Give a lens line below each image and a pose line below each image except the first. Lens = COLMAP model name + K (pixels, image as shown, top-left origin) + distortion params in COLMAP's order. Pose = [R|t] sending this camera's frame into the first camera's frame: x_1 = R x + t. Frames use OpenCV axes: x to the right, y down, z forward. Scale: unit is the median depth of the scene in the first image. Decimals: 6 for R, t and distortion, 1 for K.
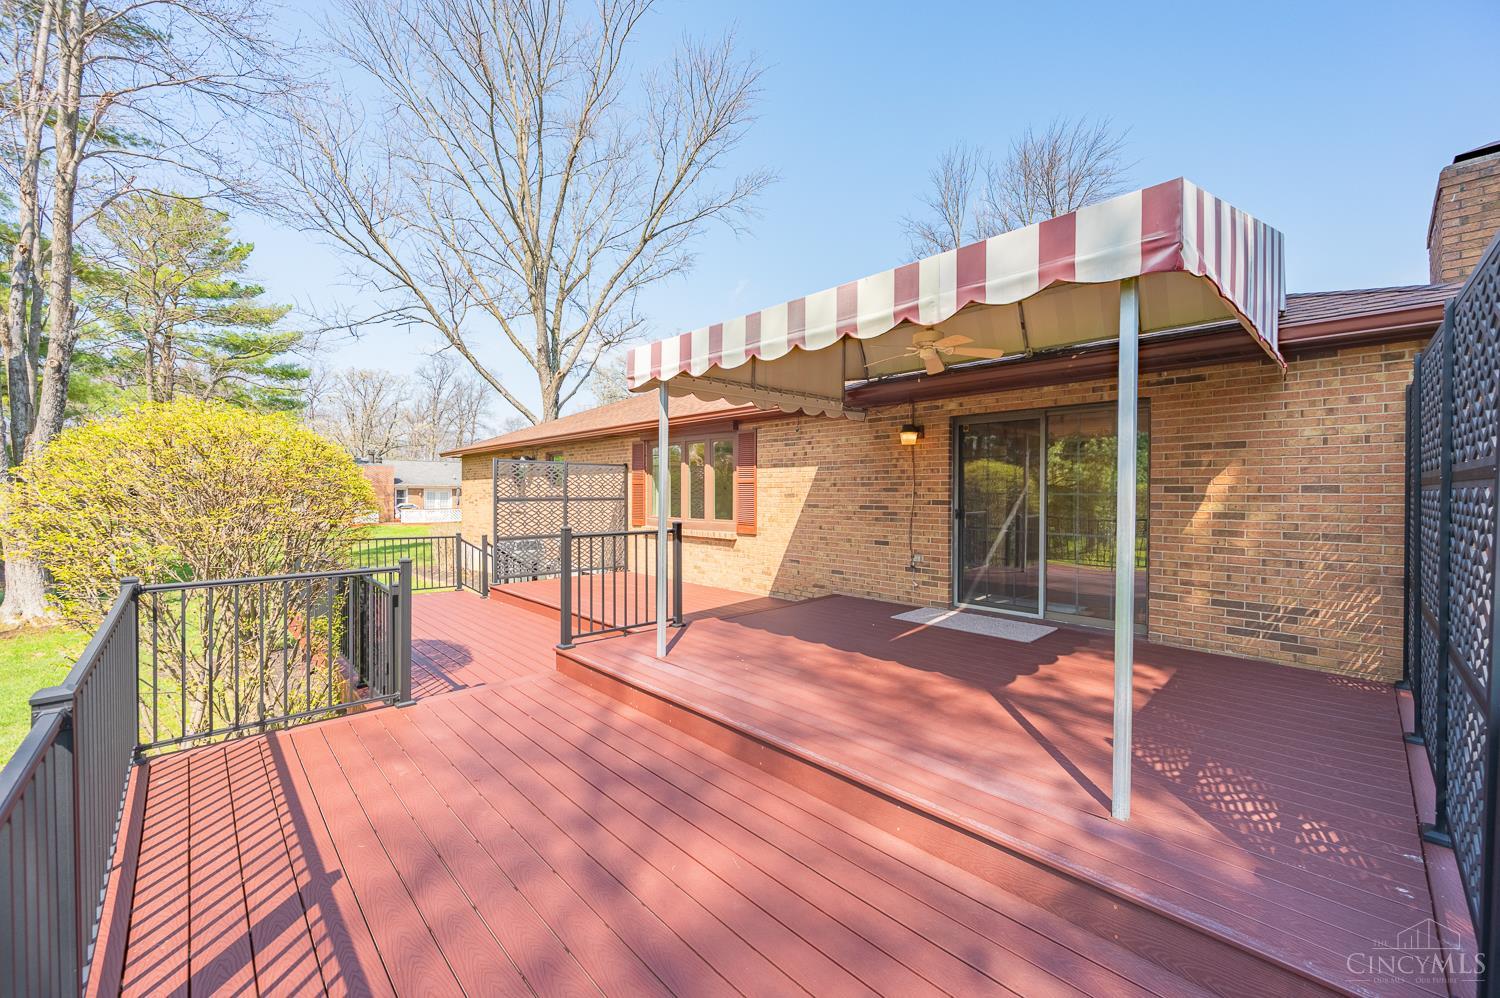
lens RADIAL K [[592.5, 0, 751.9], [0, 592.5, 495.8], [0, 0, 1]] dist [-0.001578, -0.000004]
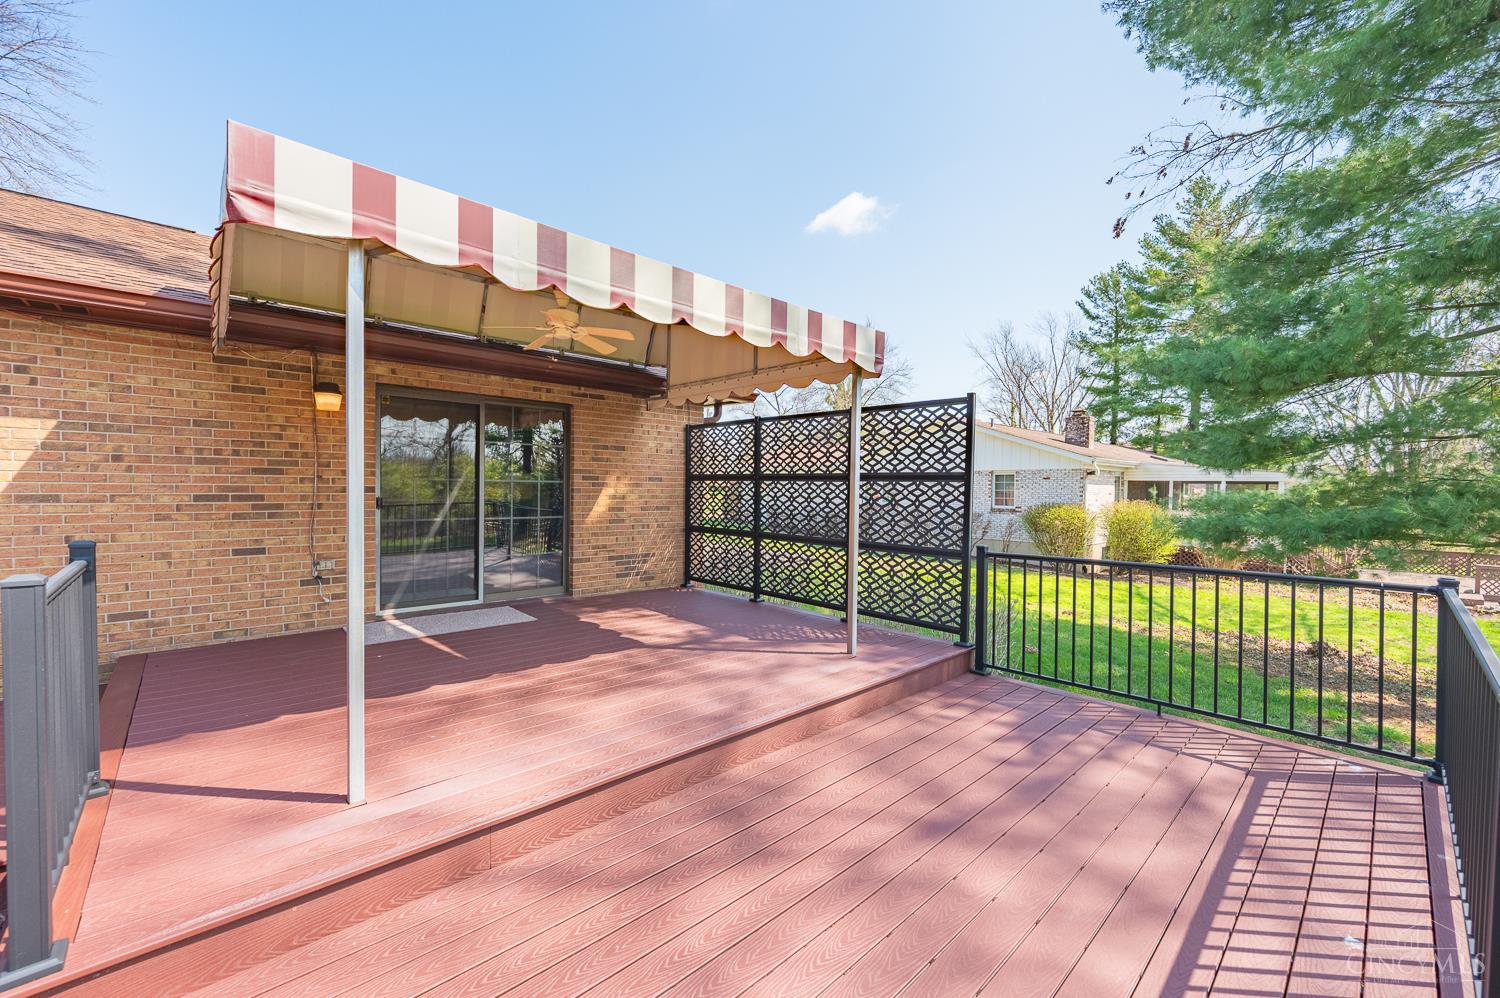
lens RADIAL K [[592.5, 0, 741.8], [0, 592.5, 502.7], [0, 0, 1]] dist [-0.001578, -0.000004]
pose [[0.025449, -0.030370, 0.999215, -0.328260], [-0.008686, 0.999494, 0.030600, 0.000460], [-0.999638, -0.009458, 0.025172, 0.342516]]
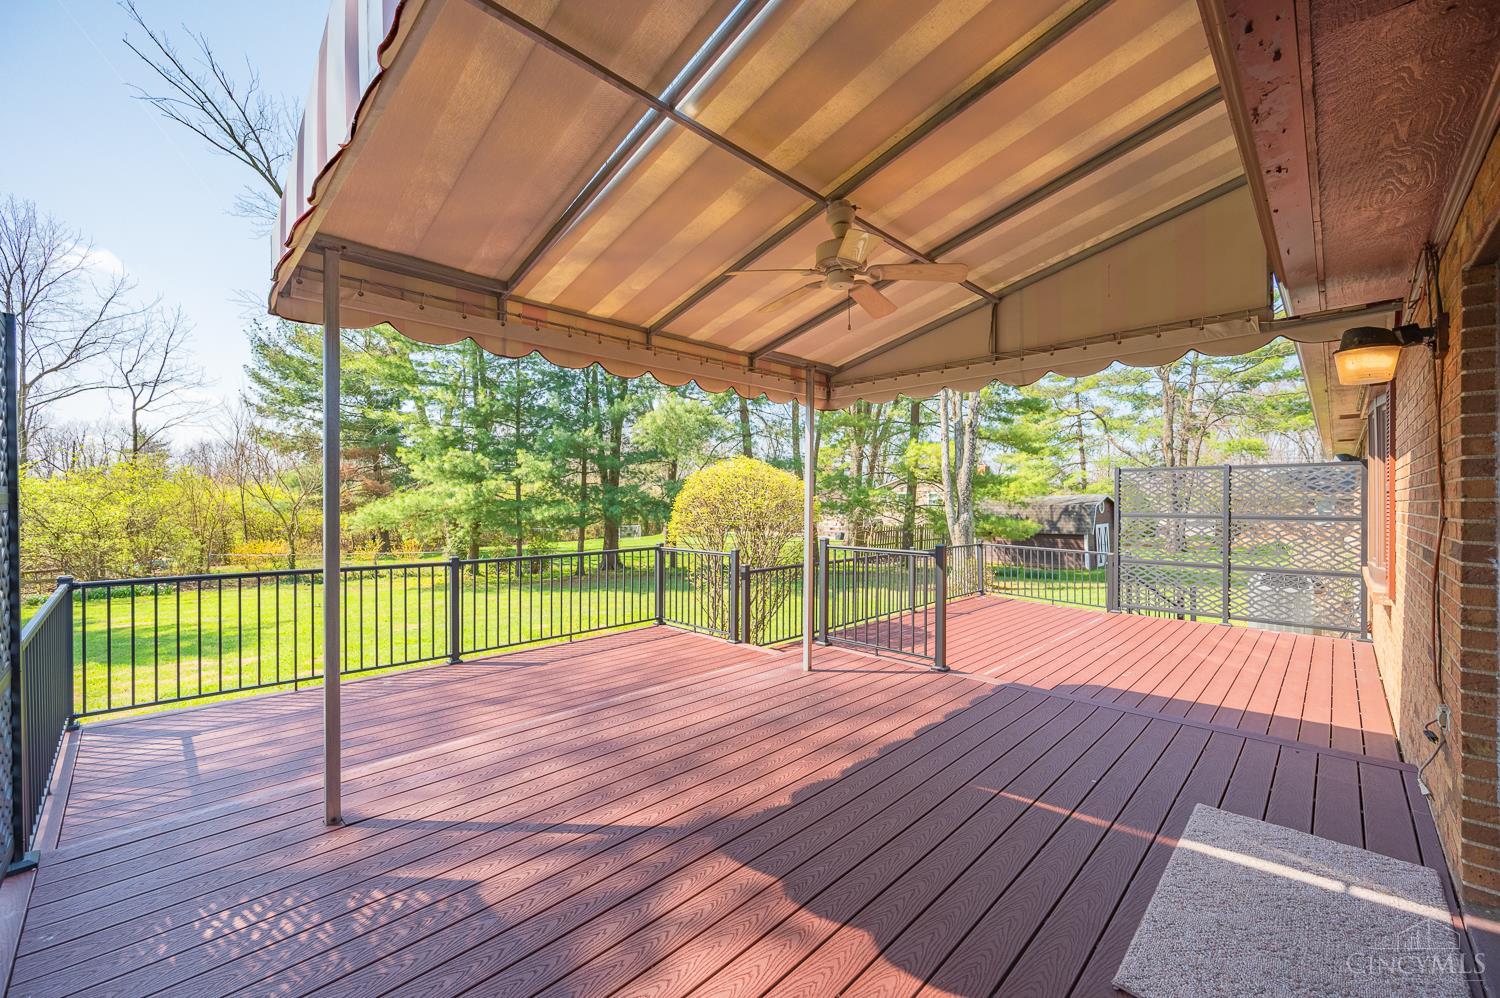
lens RADIAL K [[592.5, 0, 746.4], [0, 592.5, 502.4], [0, 0, 1]] dist [-0.001578, -0.000004]
pose [[0.027249, 0.001762, -0.999627, 0.441724], [-0.008461, 0.999963, 0.001532, -0.008745], [0.999593, 0.008416, 0.027263, 0.443383]]
